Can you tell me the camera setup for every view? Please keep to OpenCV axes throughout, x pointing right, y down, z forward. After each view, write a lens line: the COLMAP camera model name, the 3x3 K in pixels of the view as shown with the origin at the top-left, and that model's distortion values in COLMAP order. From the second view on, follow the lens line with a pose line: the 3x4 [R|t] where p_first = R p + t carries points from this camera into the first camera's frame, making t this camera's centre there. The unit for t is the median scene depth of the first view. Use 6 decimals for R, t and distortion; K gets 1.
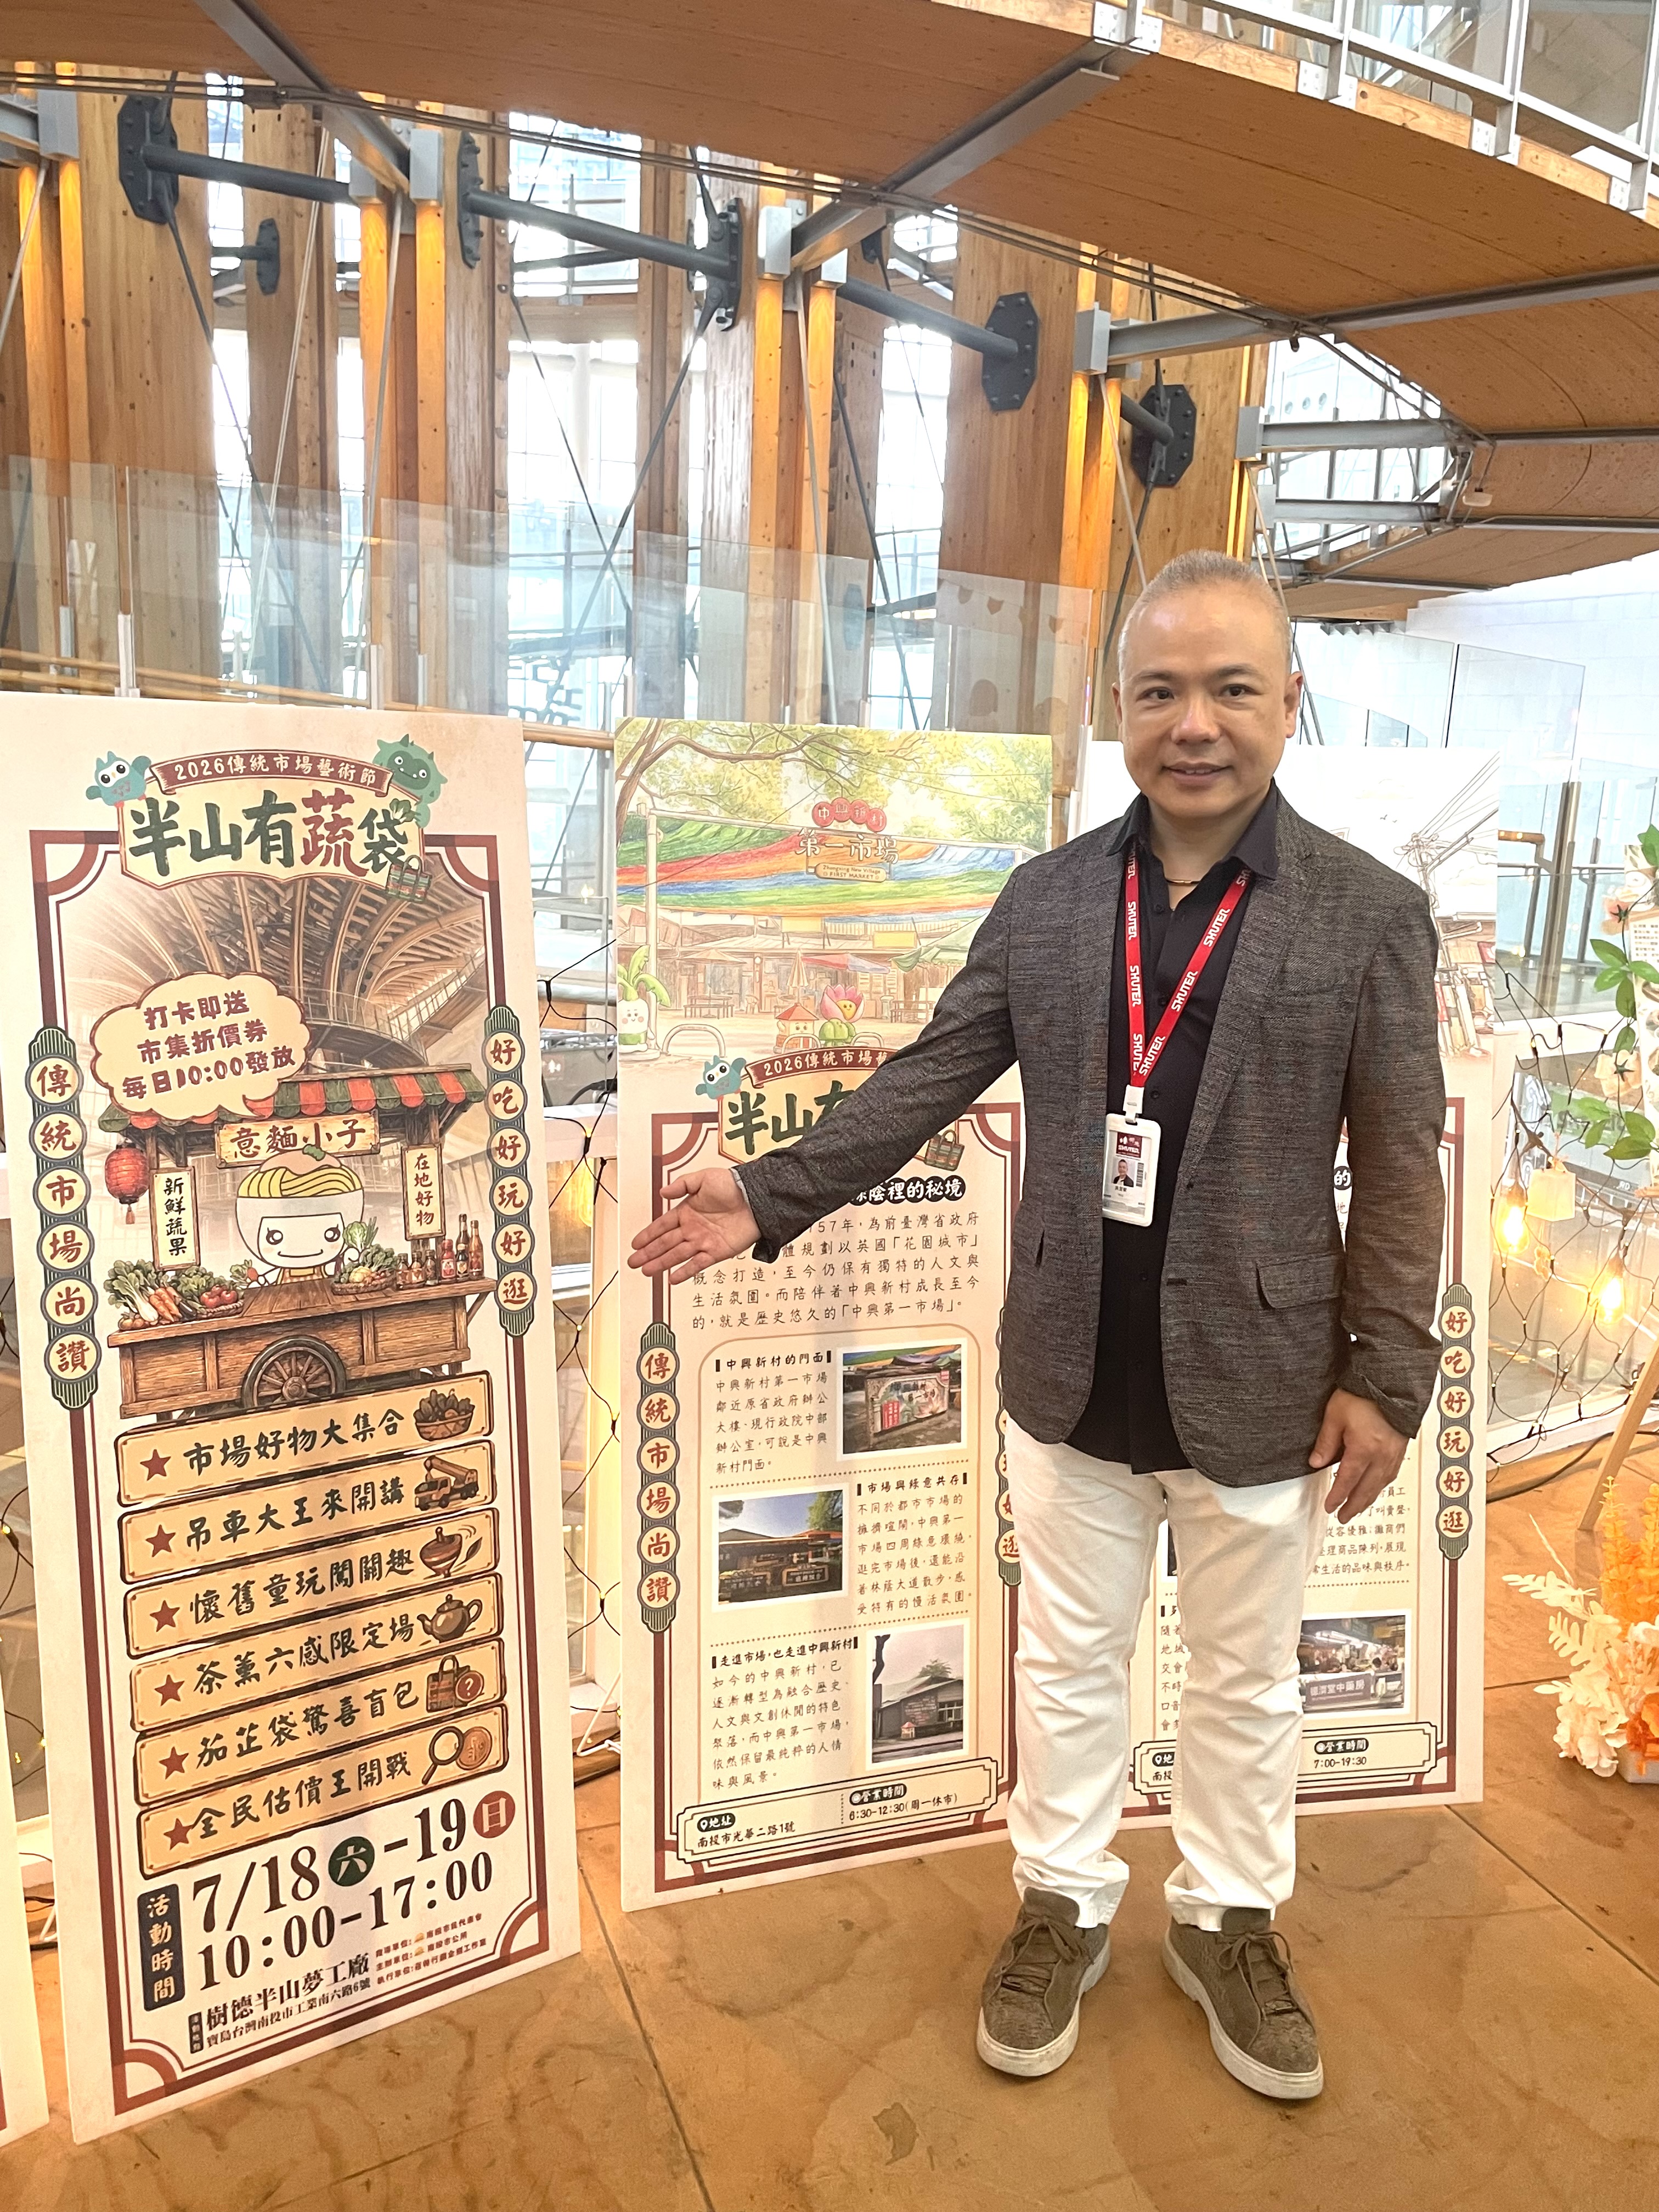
lens RADIAL K [[1889.5, 0, 813.0], [0, 1889.5, 1105.1], [0, 0, 1]] dist [0.106897, -0.147493]
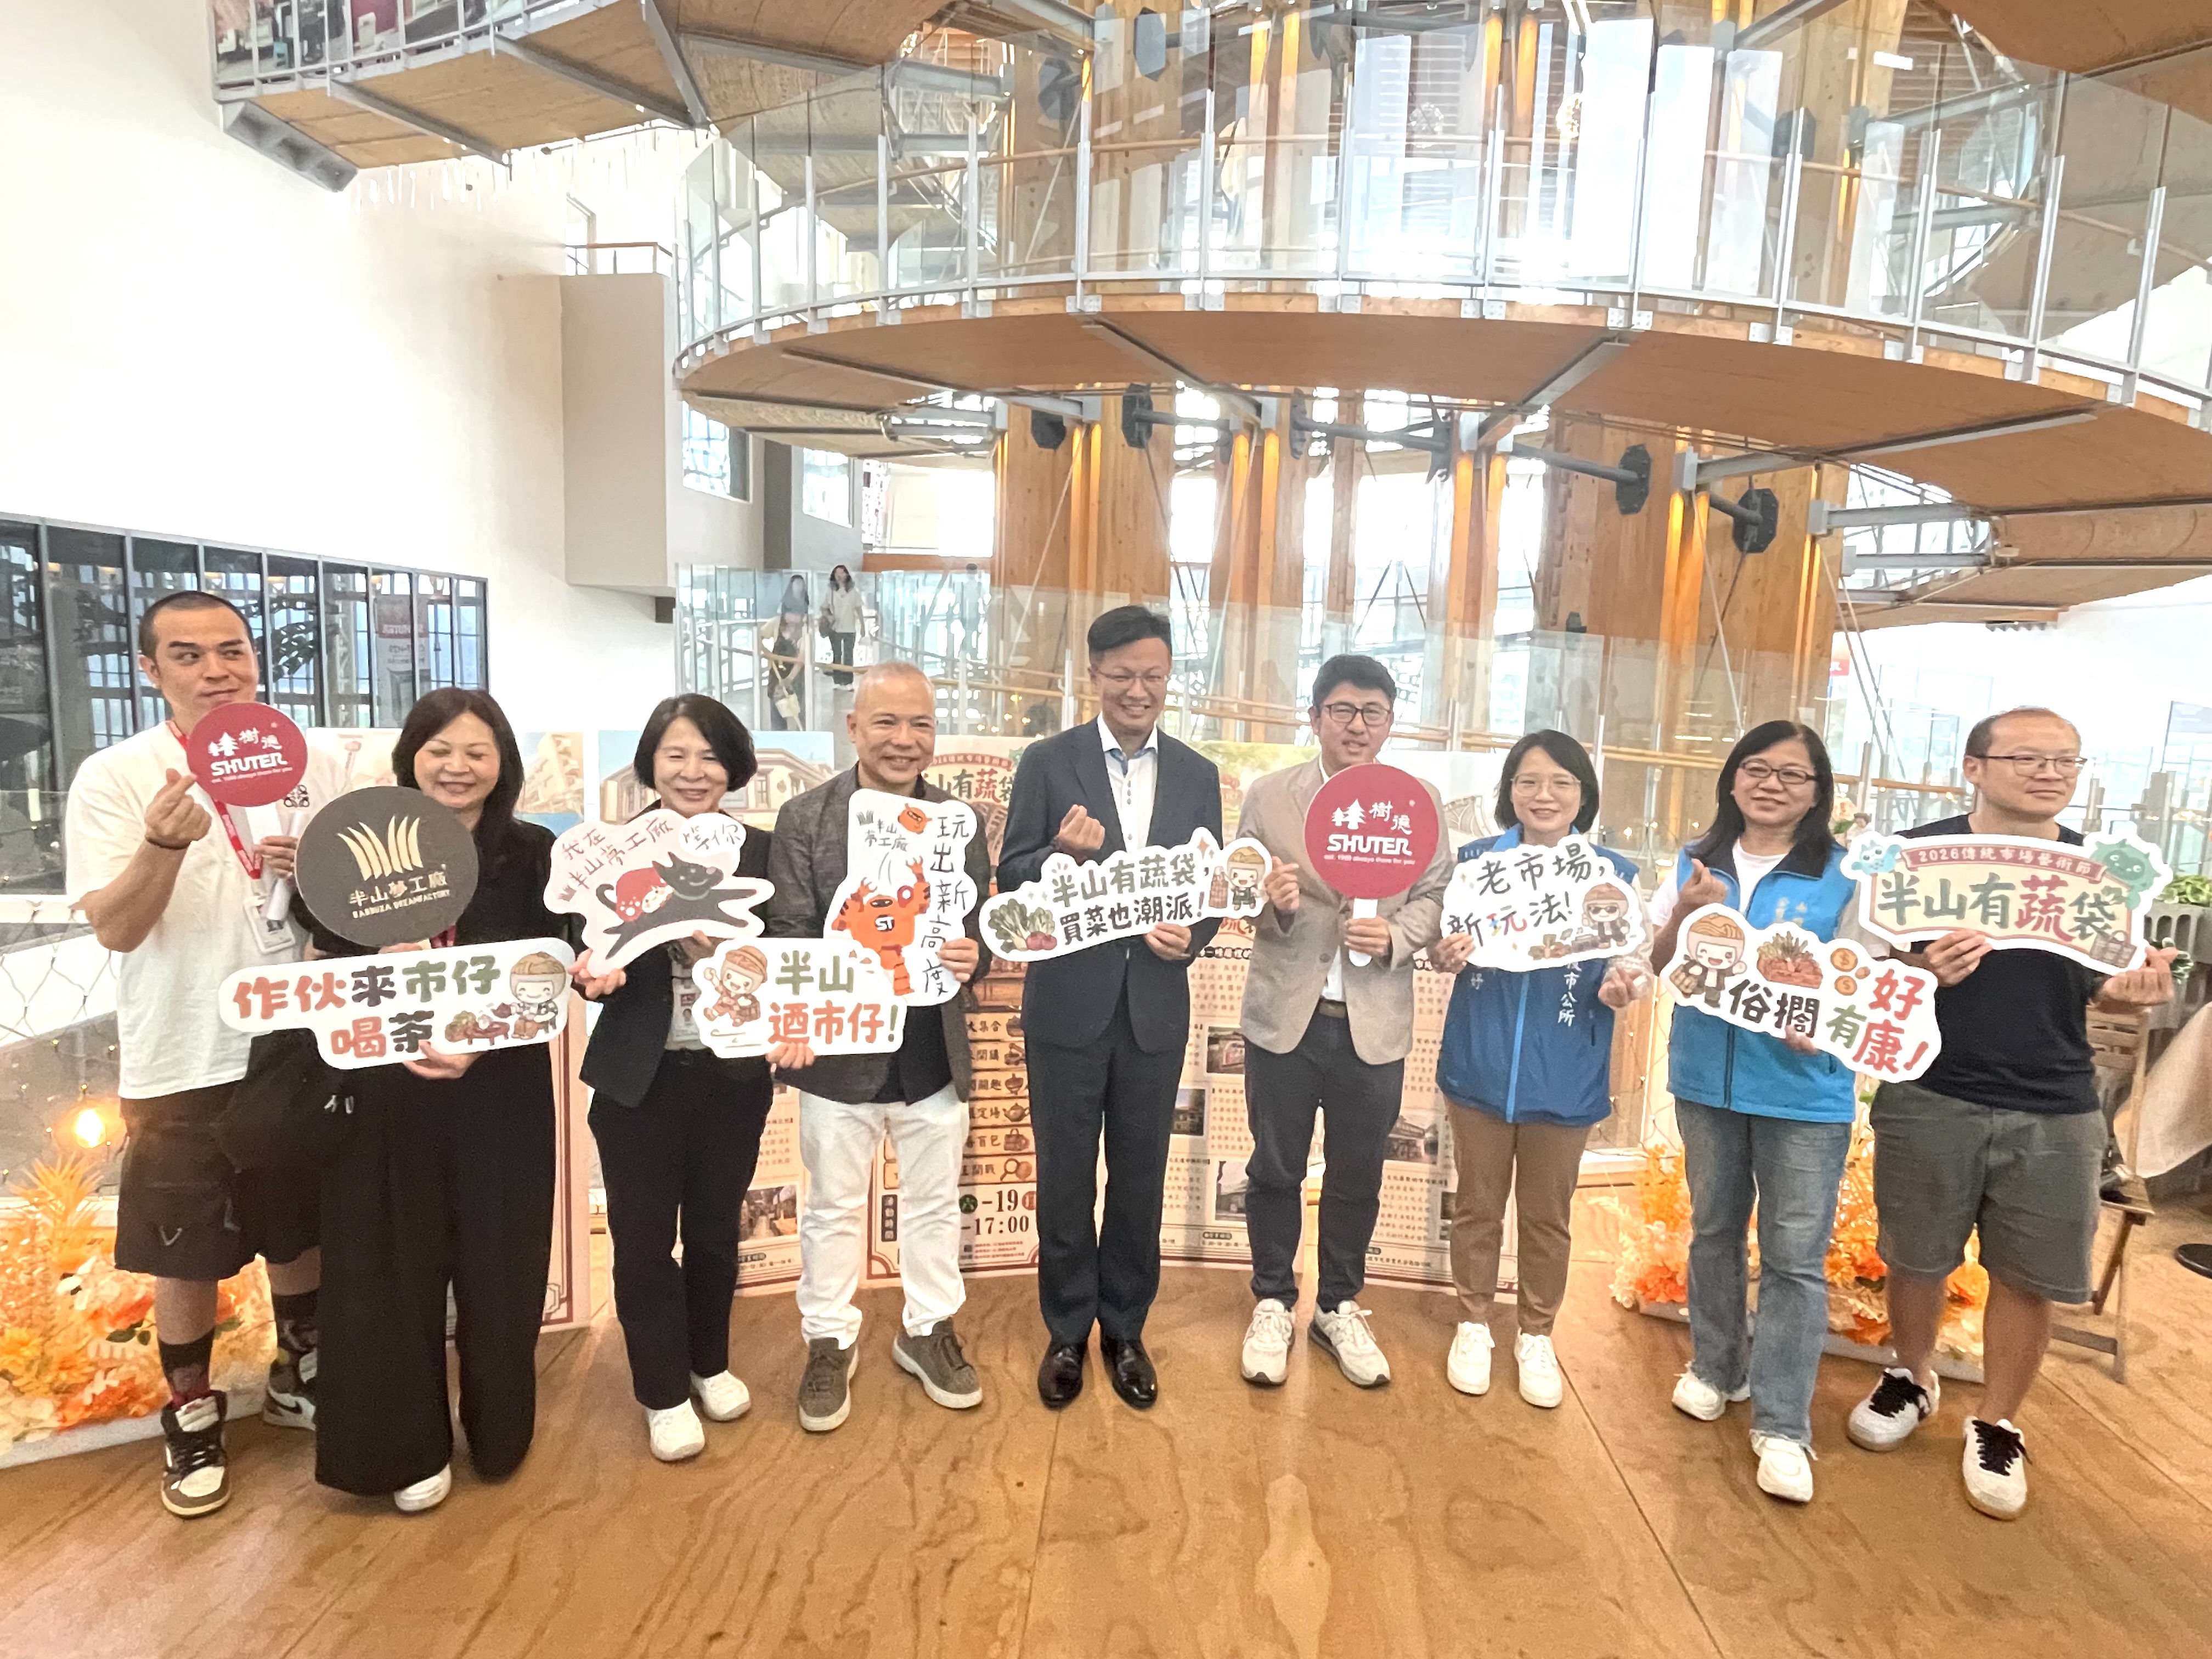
lens RADIAL K [[1214.2, 0, 1106.0], [0, 1214.2, 829.5], [0, 0, 1]] dist [-0.003744, -0.001401]
pose [[0.923765, 0.041866, -0.380666, 0.498705], [-0.073833, 0.994828, -0.069758, 0.014755], [0.375776, 0.092546, 0.922078, -0.408882]]
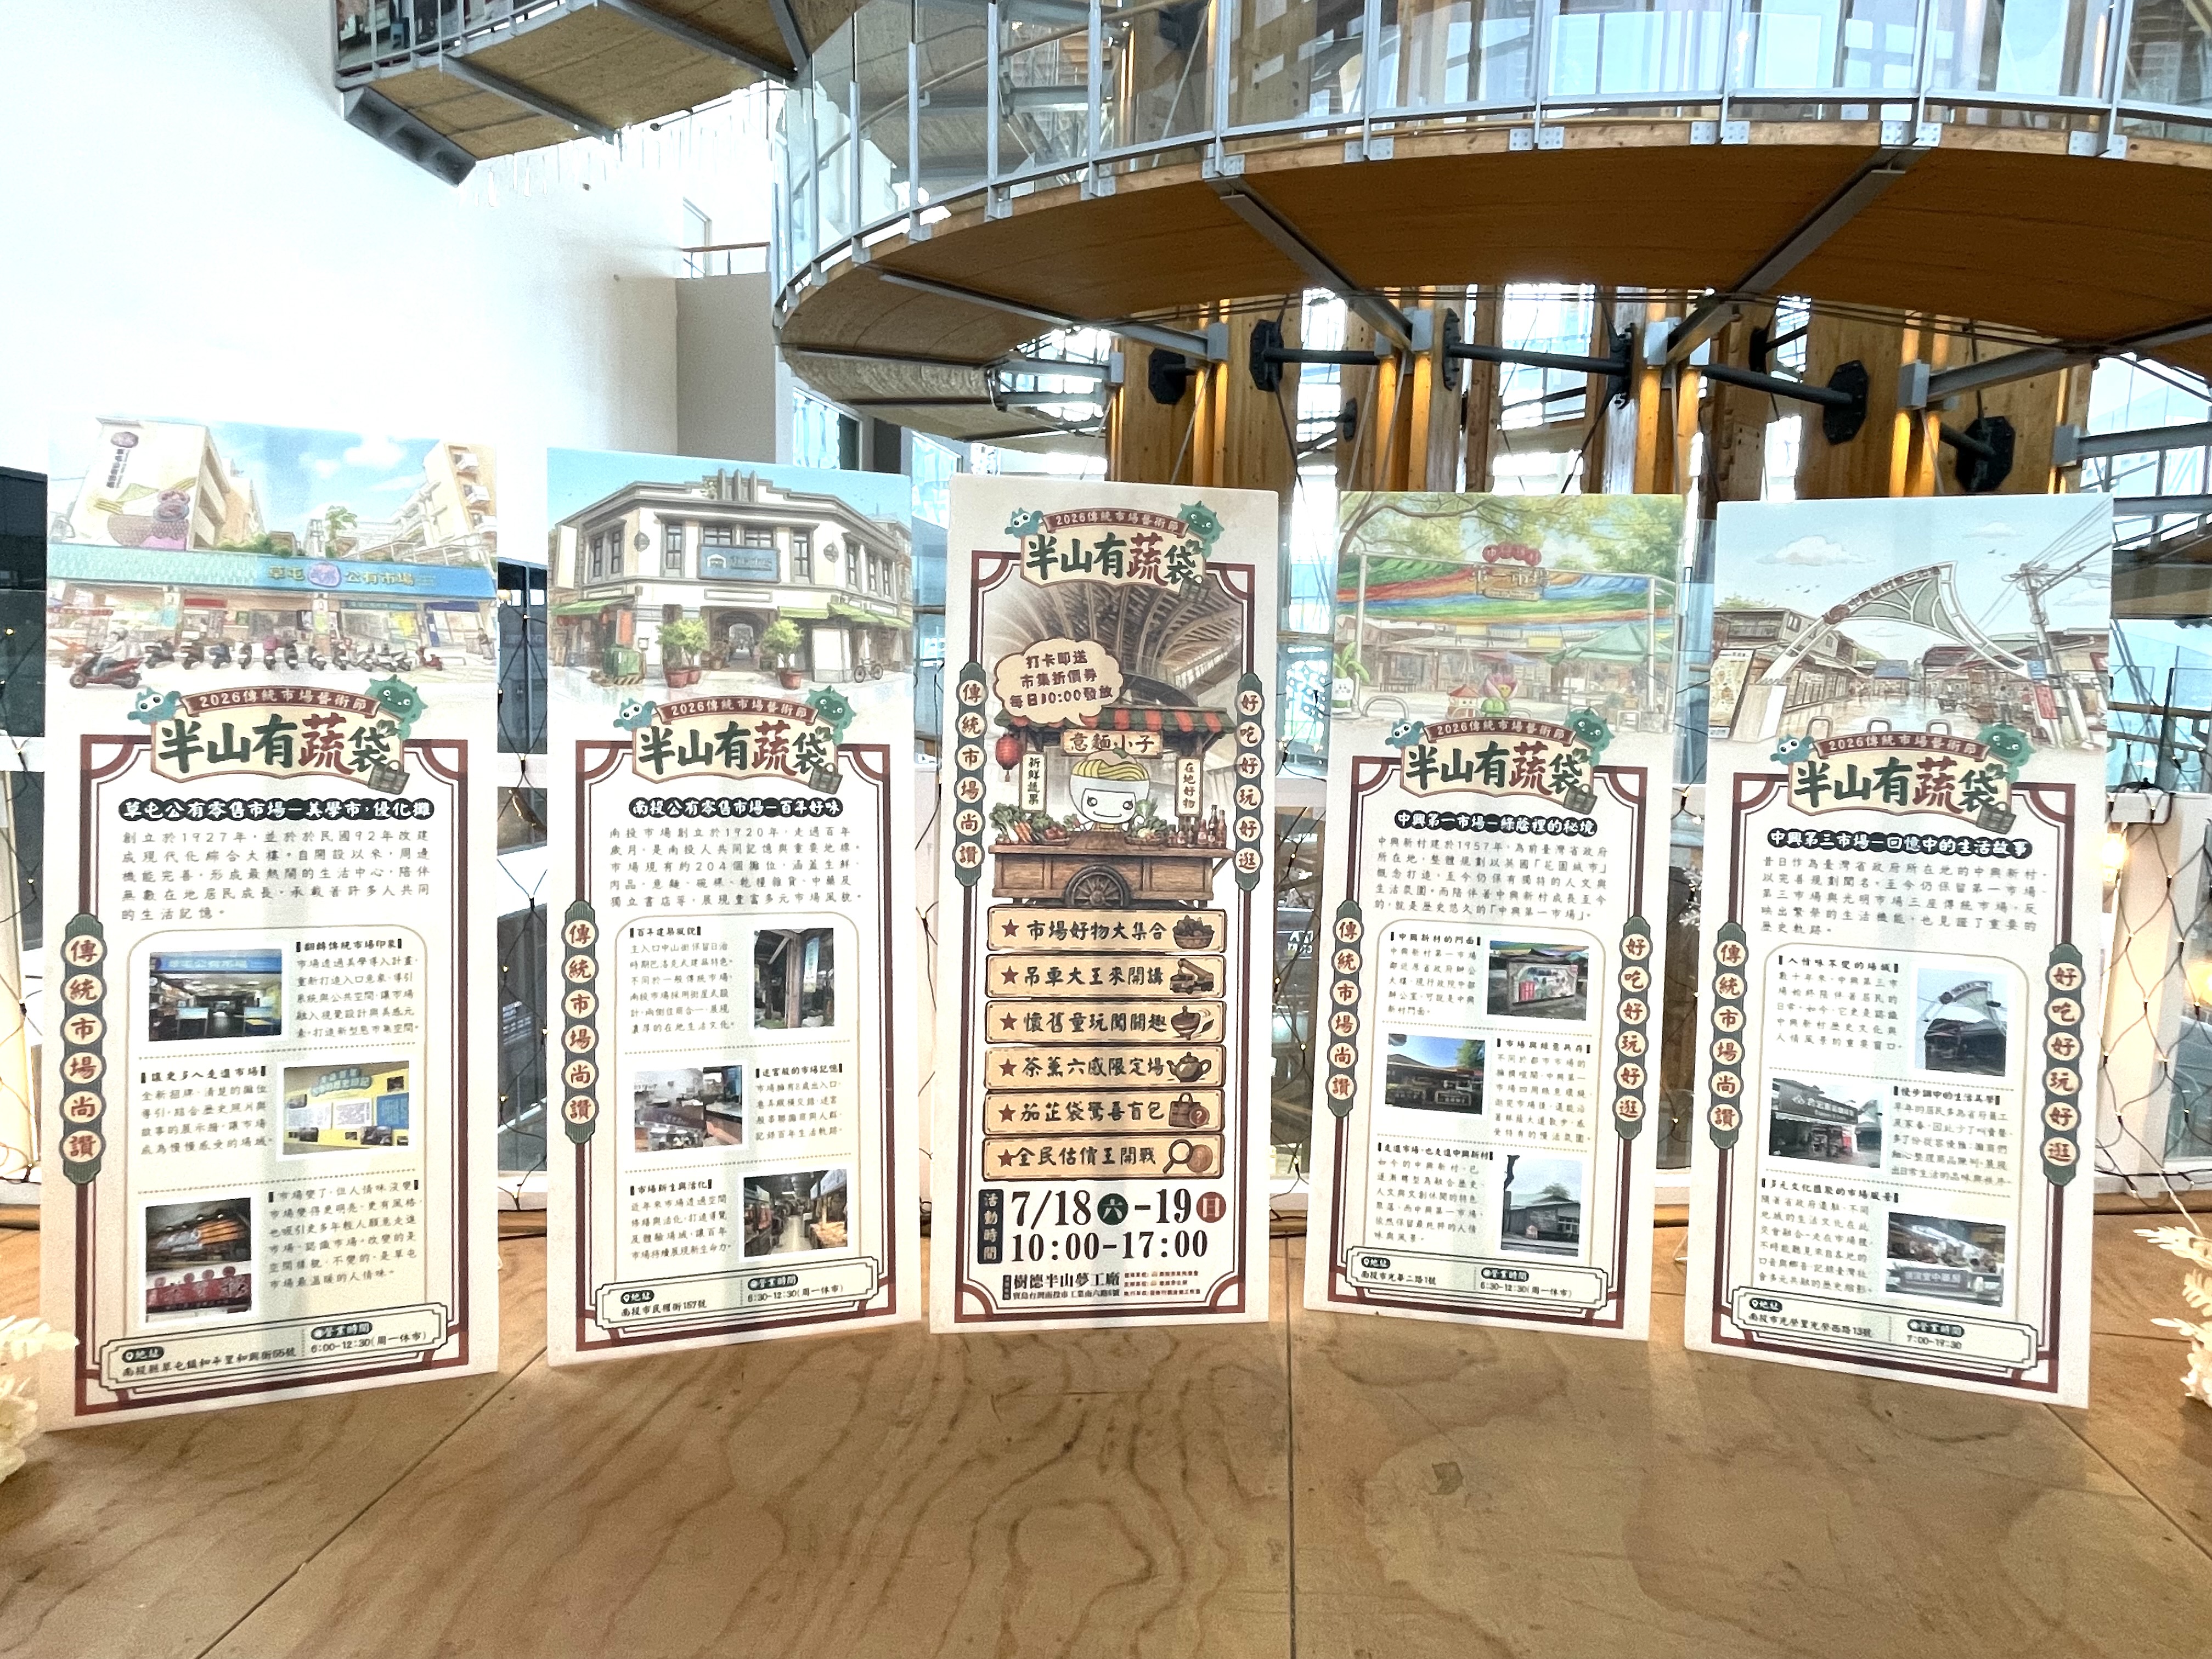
lens RADIAL K [[1198.1, 0, 1100.7], [0, 1198.1, 824.5], [0, 0, 1]] dist [-0.002224, 0.000771]
pose [[0.886629, 0.038328, -0.460891, 0.190093], [-0.086623, 0.992686, -0.084088, 0.169960], [0.454298, 0.114479, 0.883464, 0.103781]]
